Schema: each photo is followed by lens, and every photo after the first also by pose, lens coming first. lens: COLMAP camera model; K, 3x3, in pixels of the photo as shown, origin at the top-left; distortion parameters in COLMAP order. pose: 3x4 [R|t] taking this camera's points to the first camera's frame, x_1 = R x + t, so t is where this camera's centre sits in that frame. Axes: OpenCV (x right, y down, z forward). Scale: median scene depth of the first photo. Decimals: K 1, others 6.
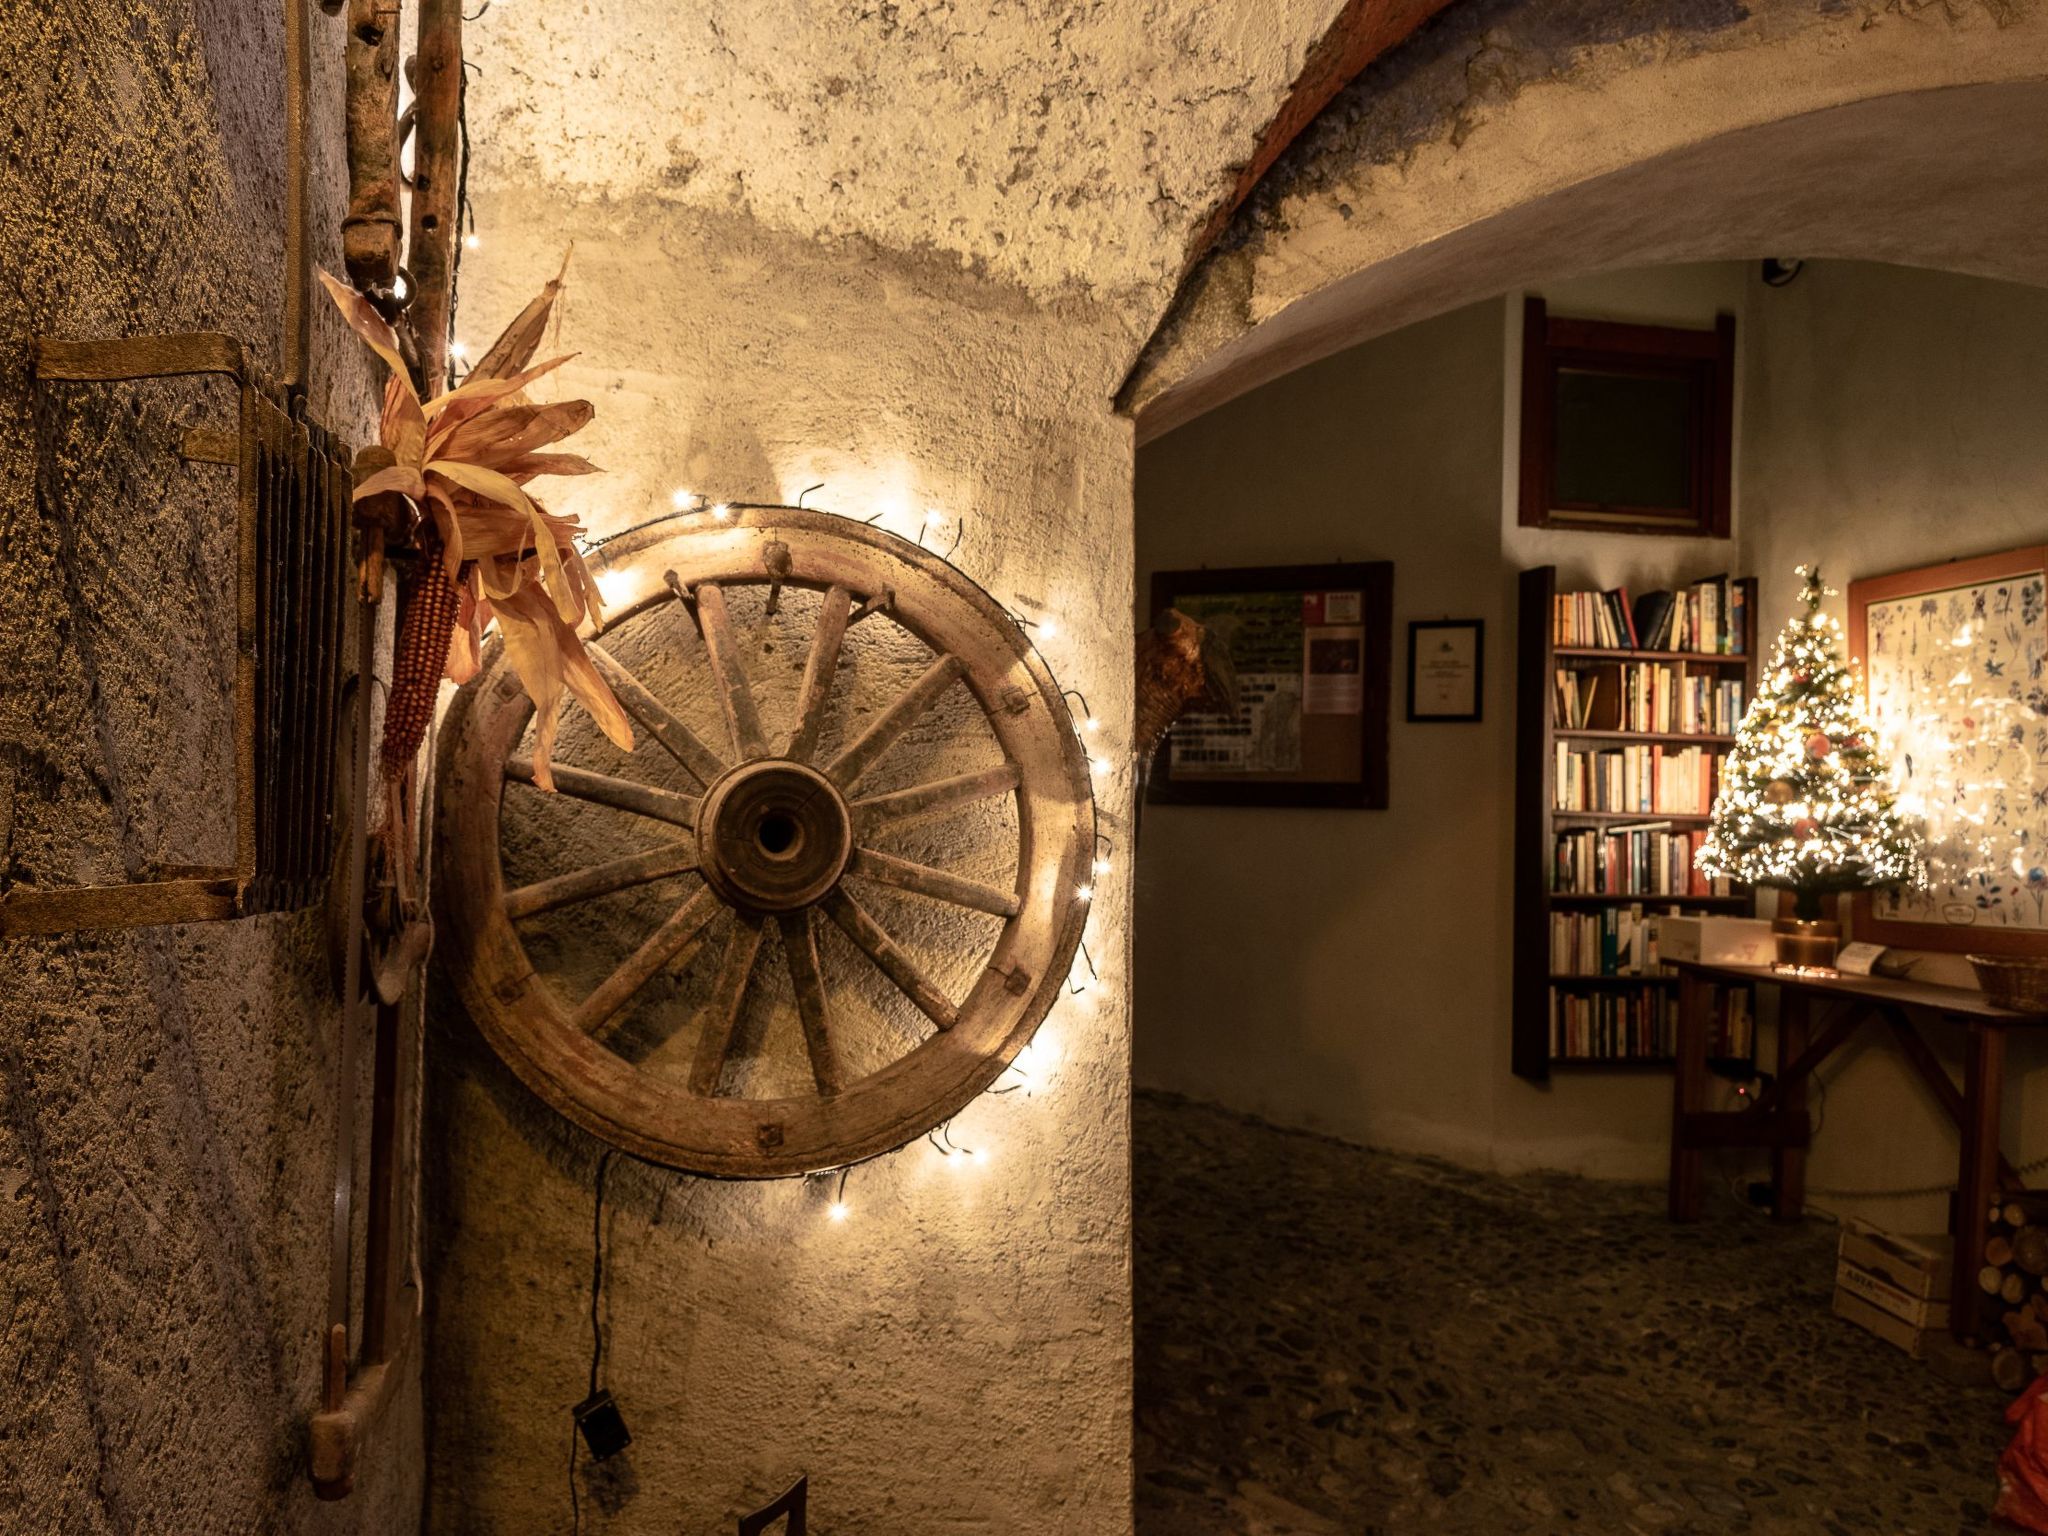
lens RADIAL K [[1685.3, 0, 1025.4], [0, 1685.3, 766.7], [0, 0, 1]] dist [0.007725, 0.001150]
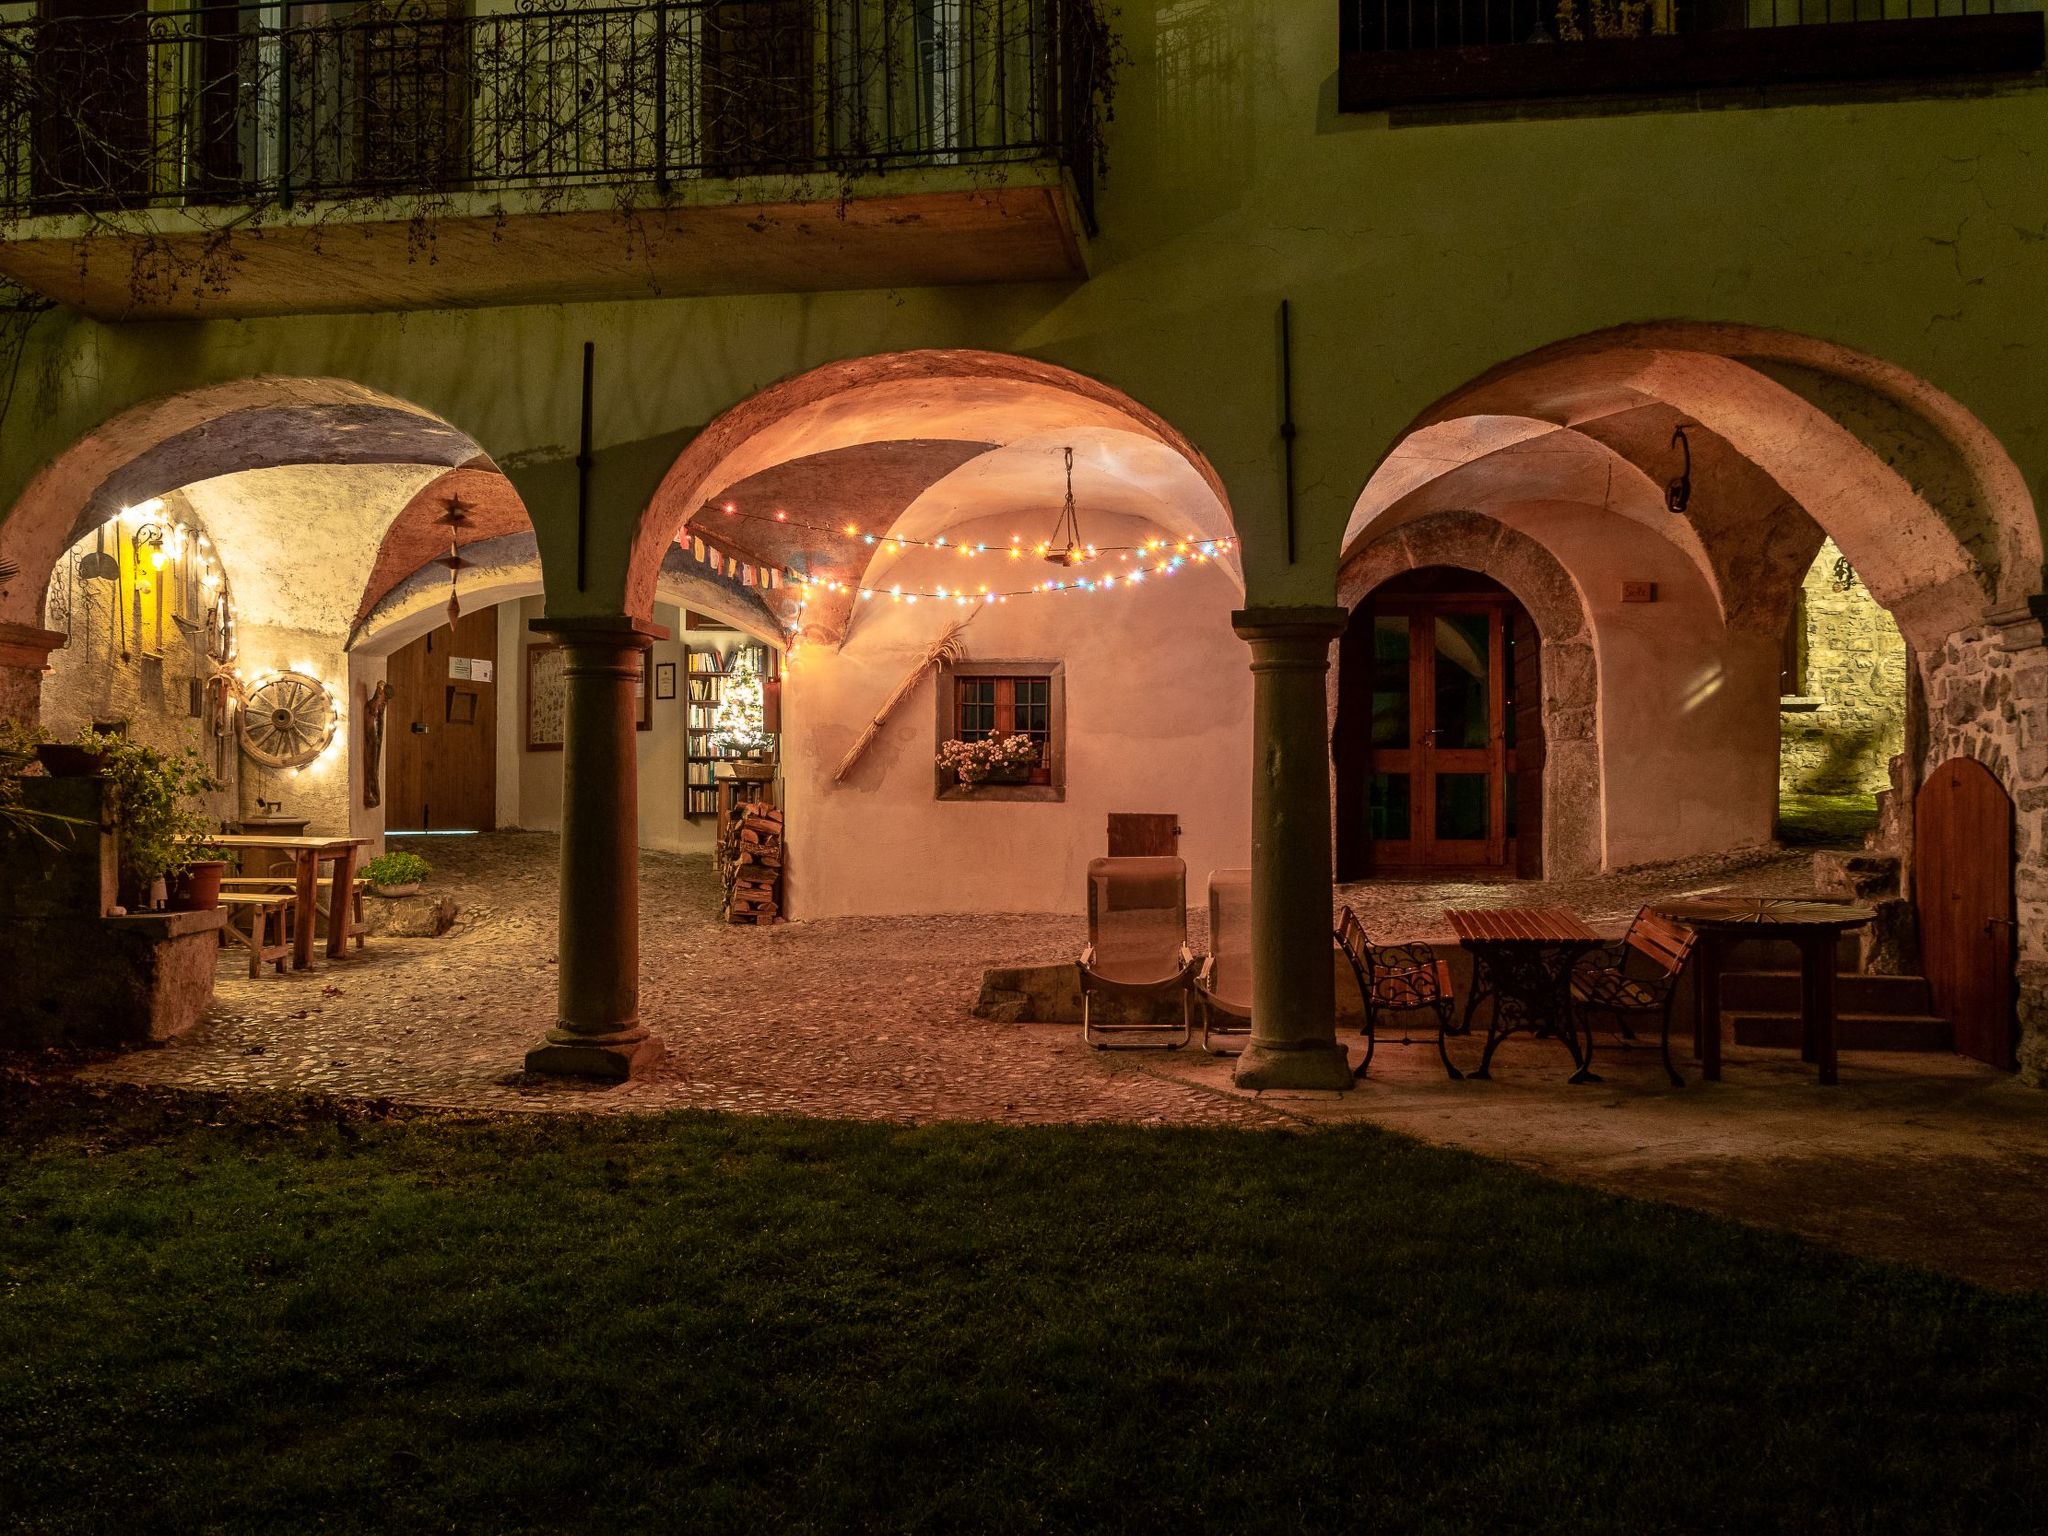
lens RADIAL K [[1685.3, 0, 1020.5], [0, 1685.3, 774.3], [0, 0, 1]] dist [0.007725, 0.001150]
pose [[0.995334, -0.028776, -0.092094, 3.251195], [0.029677, 0.999524, 0.008428, 0.278629], [0.091807, -0.011122, 0.995715, -5.237591]]
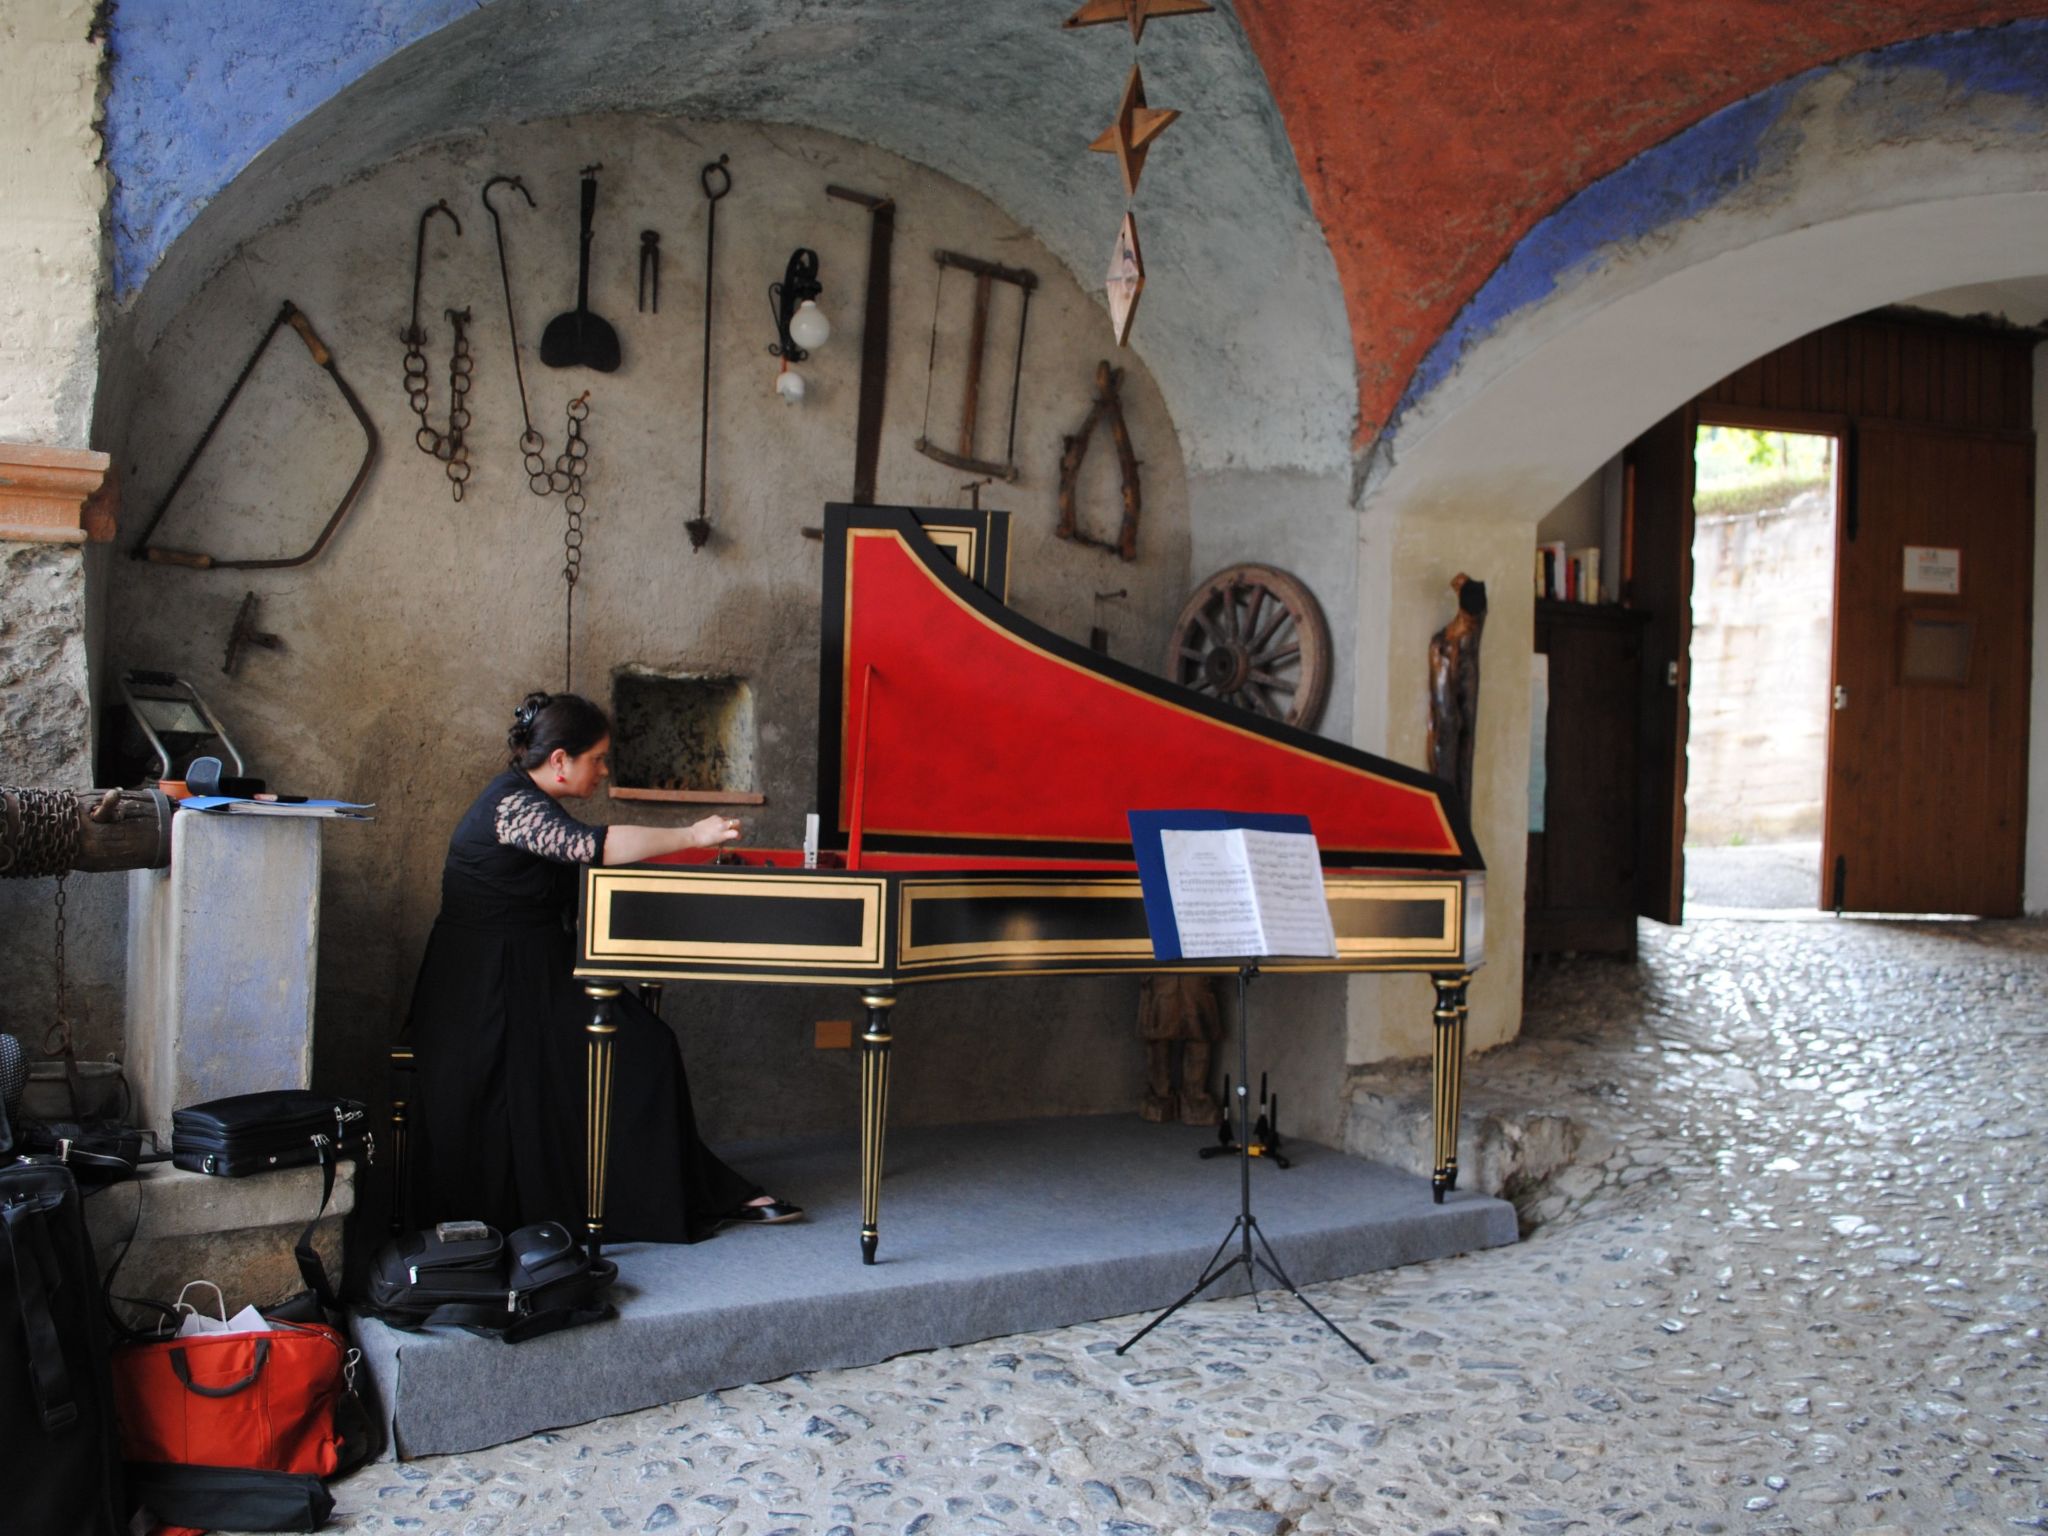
lens RADIAL K [[1685.3, 0, 1022.0], [0, 1685.3, 766.8], [0, 0, 1]] dist [0.007725, 0.001150]
pose [[0.467759, -0.024711, -0.883511, 2.291324], [0.010215, 0.999693, -0.022553, 0.270417], [0.883797, 0.001524, 0.467868, -0.763473]]
